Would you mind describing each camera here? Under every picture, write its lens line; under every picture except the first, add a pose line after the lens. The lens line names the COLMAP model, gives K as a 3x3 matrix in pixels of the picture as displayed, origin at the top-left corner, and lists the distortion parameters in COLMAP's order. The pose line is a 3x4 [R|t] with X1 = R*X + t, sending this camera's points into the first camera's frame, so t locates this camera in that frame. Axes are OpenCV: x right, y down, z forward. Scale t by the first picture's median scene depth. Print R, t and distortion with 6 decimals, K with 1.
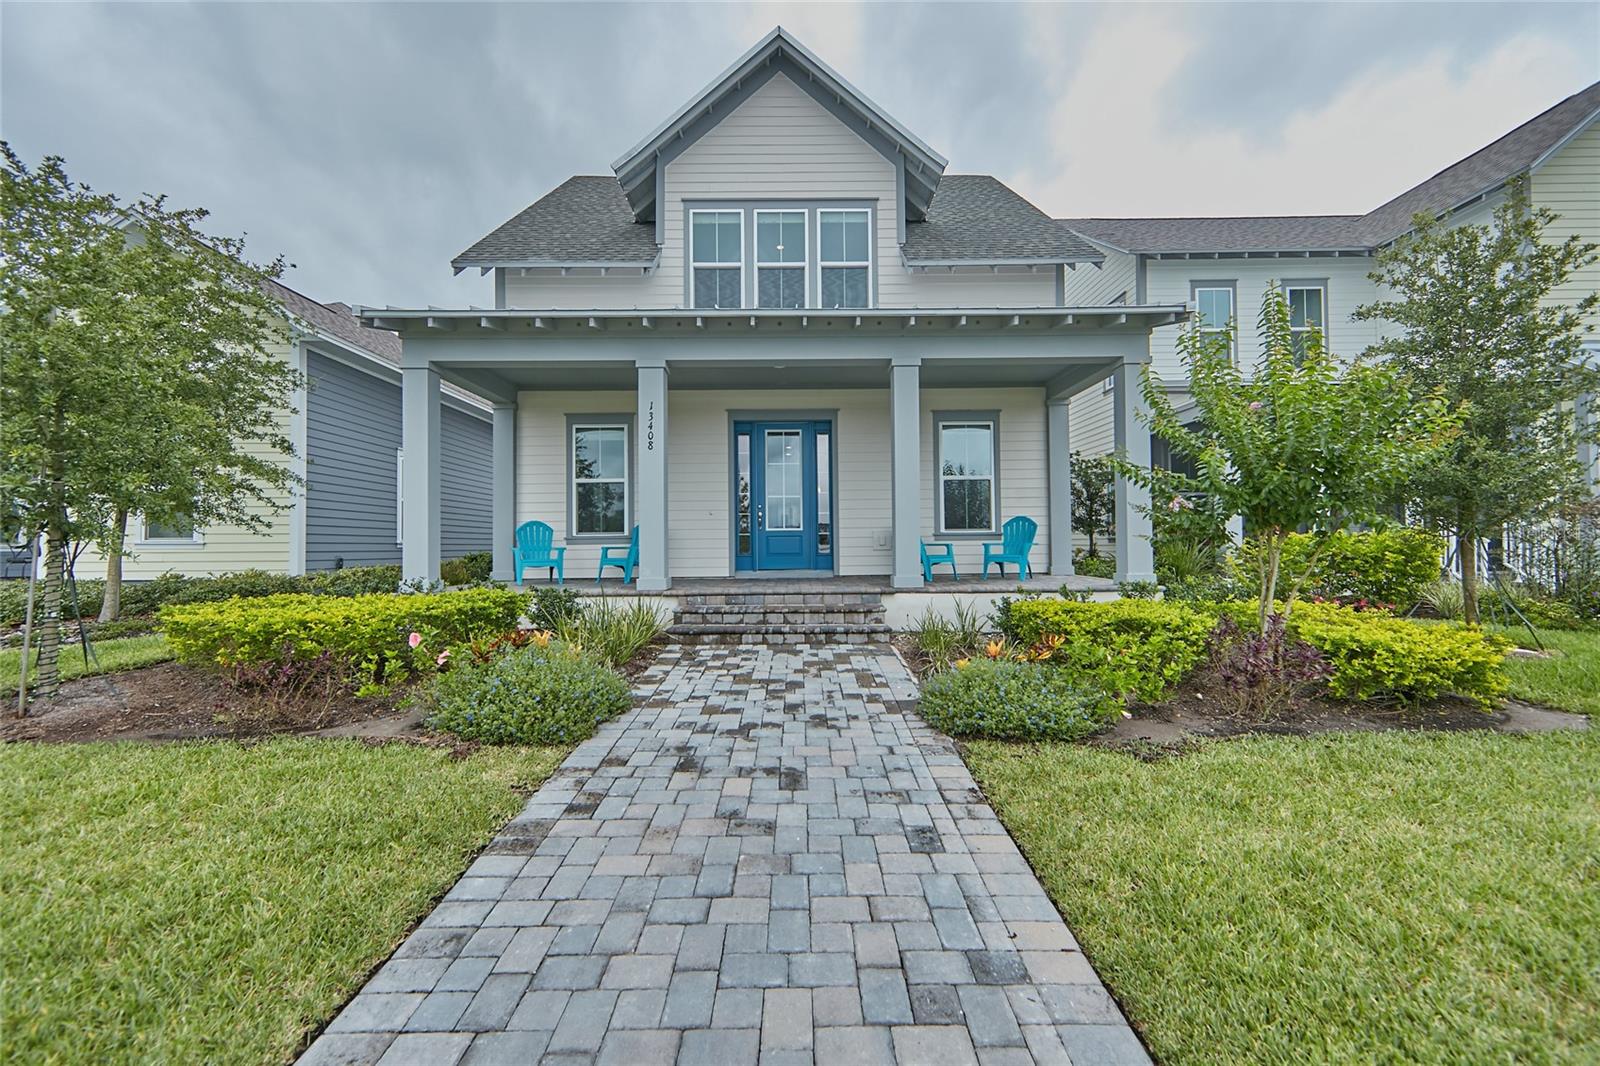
lens RADIAL K [[629.8, 0, 800.0], [0, 629.8, 533.0], [0, 0, 1]] dist [0.013925, 0.000041]
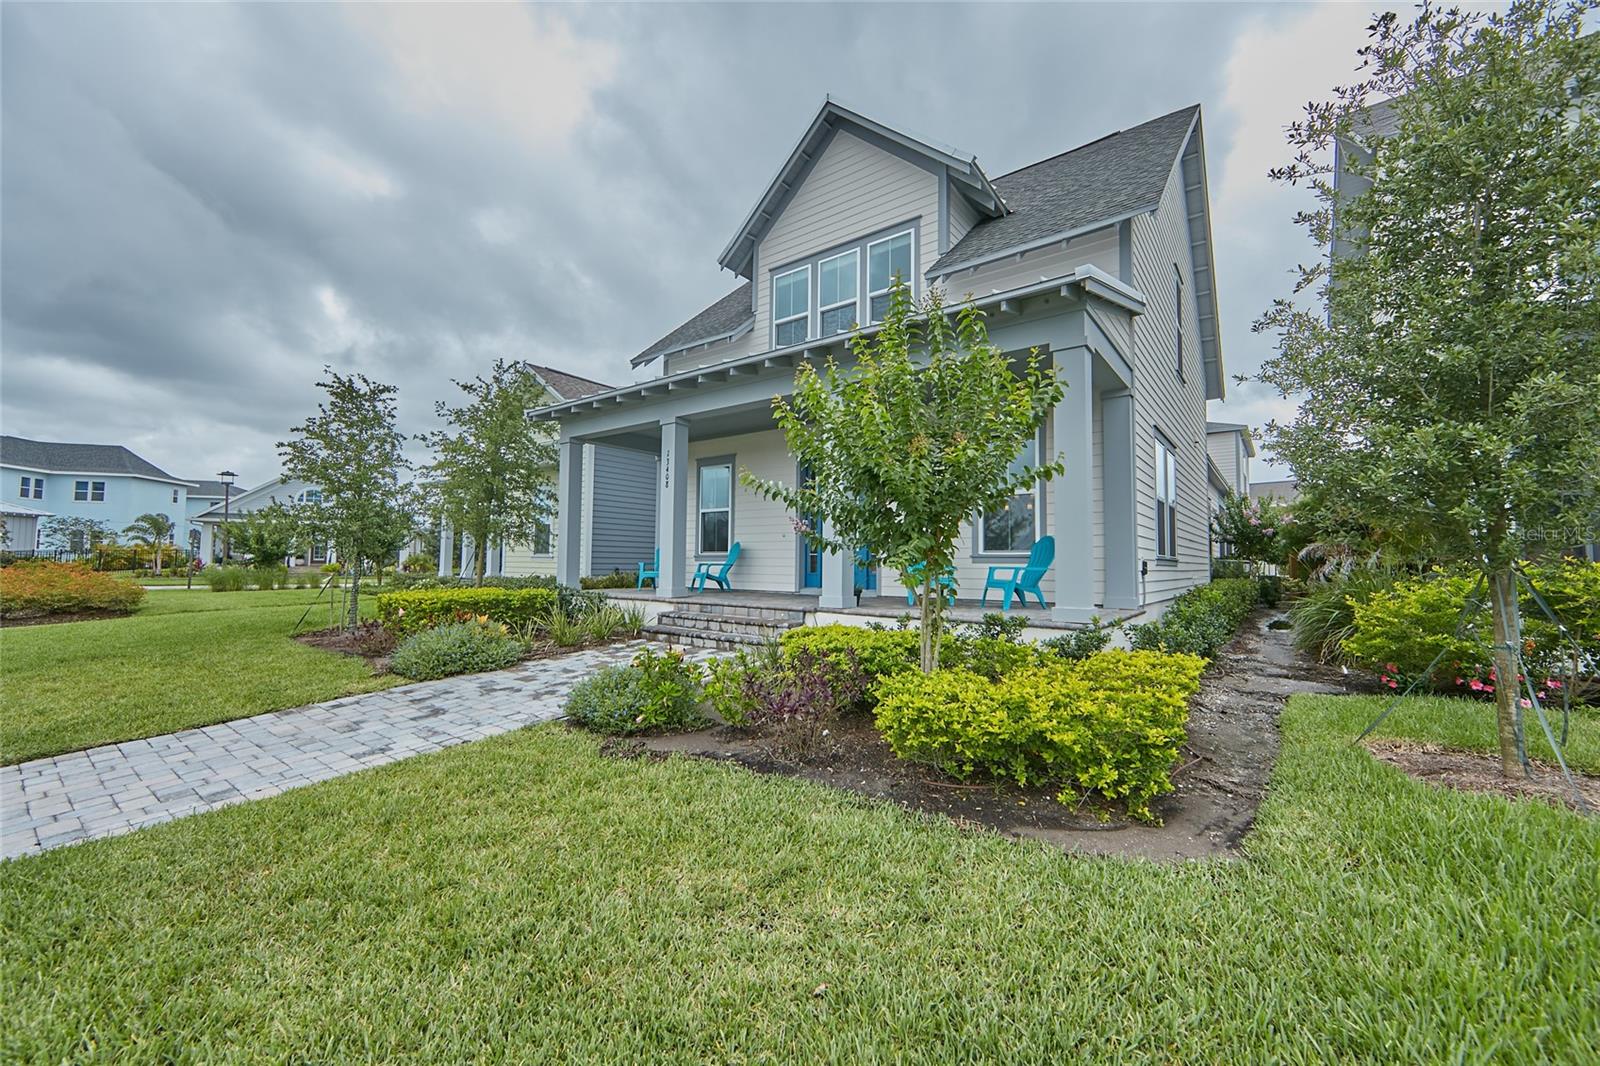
lens RADIAL K [[636.5, 0, 798.9], [0, 636.5, 527.8], [0, 0, 1]] dist [0.015834, 0.000325]
pose [[0.788203, -0.016425, -0.615196, 0.583002], [-0.006343, 0.999374, -0.034809, -0.005098], [0.615383, 0.031338, 0.787605, 0.111135]]
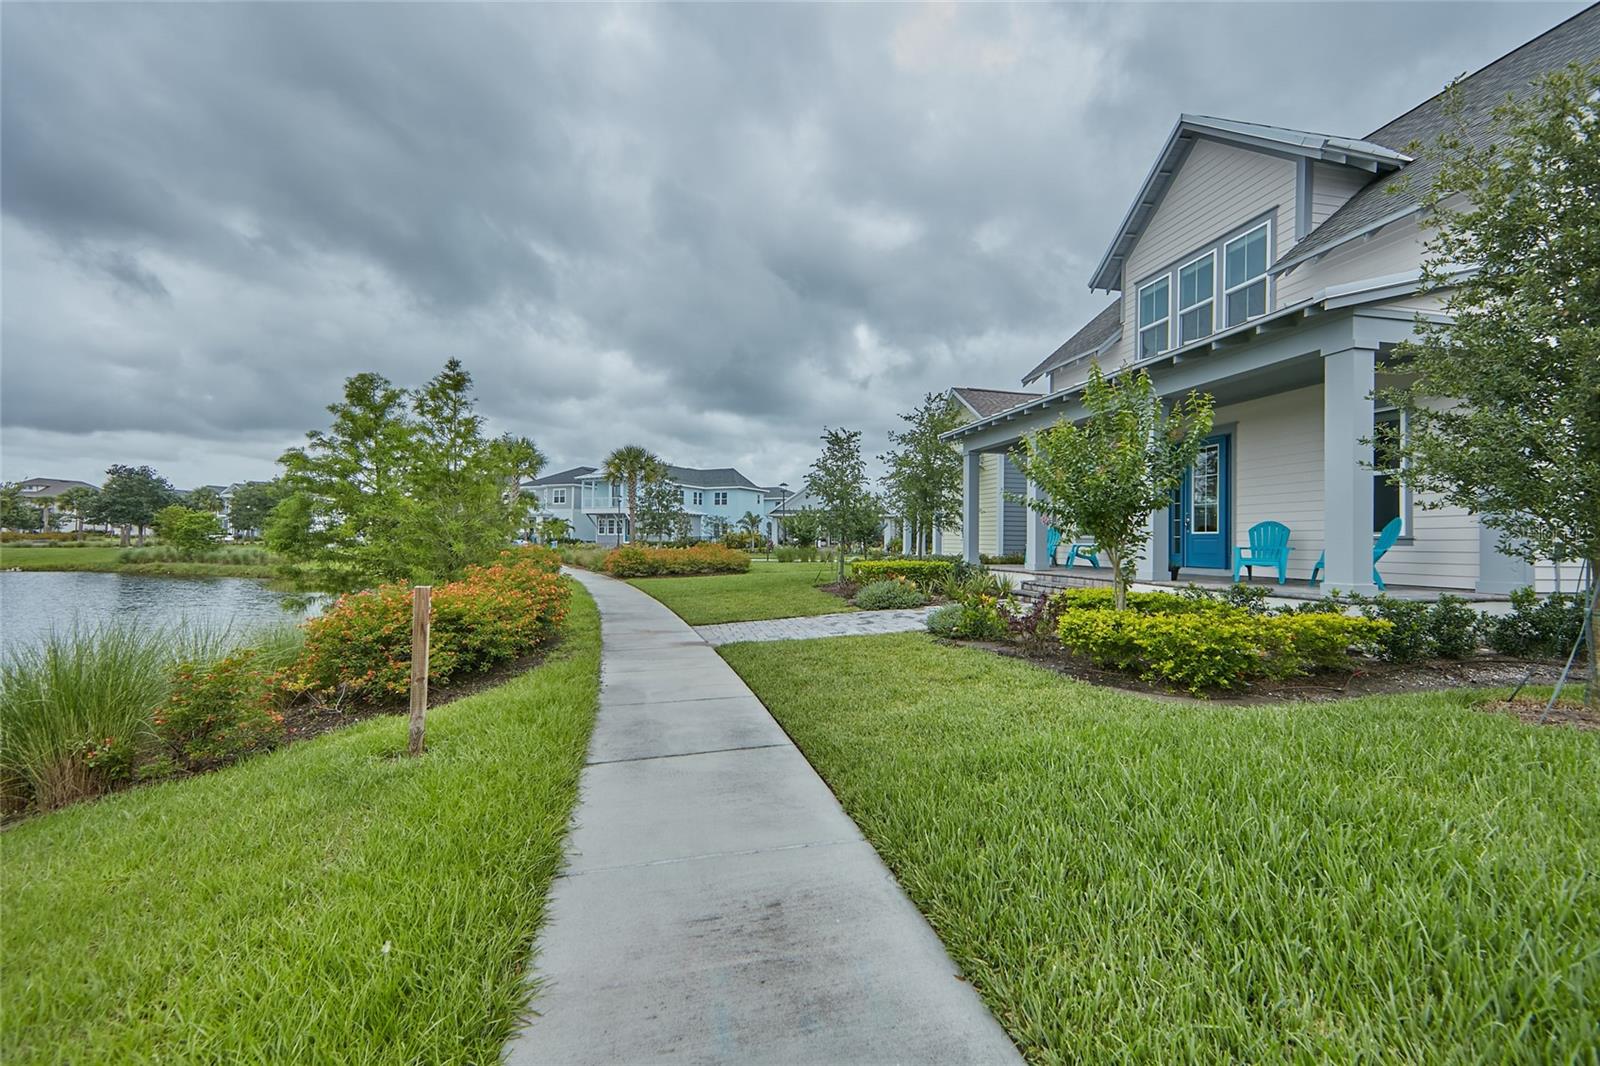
lens RADIAL K [[629.8, 0, 800.0], [0, 629.8, 533.0], [0, 0, 1]] dist [0.013925, 0.000041]
pose [[0.204835, -0.000084, -0.978796, 0.968874], [0.005224, 0.999986, 0.001007, -0.010092], [0.978782, -0.005319, 0.204833, 0.041122]]
